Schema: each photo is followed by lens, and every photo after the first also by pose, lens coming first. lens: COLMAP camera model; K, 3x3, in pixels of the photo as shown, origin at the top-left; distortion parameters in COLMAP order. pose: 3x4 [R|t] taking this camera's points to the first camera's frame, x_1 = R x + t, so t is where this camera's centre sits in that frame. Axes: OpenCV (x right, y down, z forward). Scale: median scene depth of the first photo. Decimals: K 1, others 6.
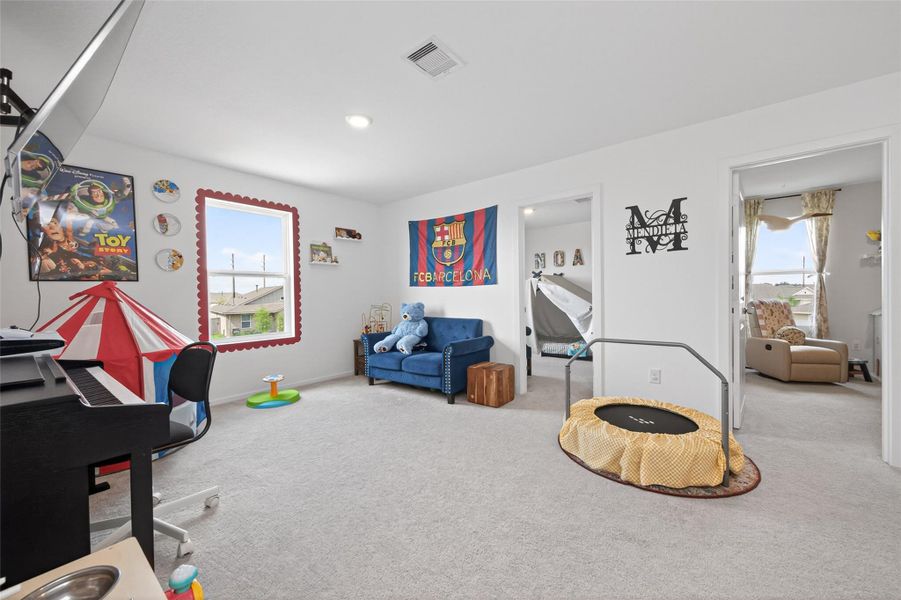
lens RADIAL K [[345.2, 0, 452.3], [0, 345.2, 300.1], [0, 0, 1]] dist [-0.000198, -0.000080]
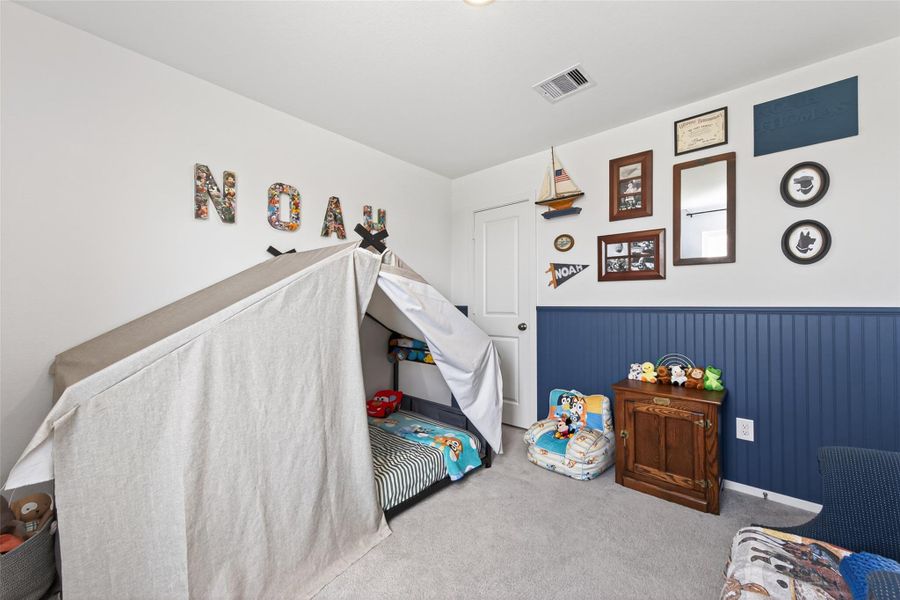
lens RADIAL K [[344.9, 0, 451.8], [0, 344.9, 300.1], [0, 0, 1]] dist [-0.000198, -0.000080]
pose [[0.049110, 0.021773, 0.998556, -0.028028], [0.012746, 0.999667, -0.022424, -0.017233], [-0.998712, 0.013829, 0.048816, 0.847412]]
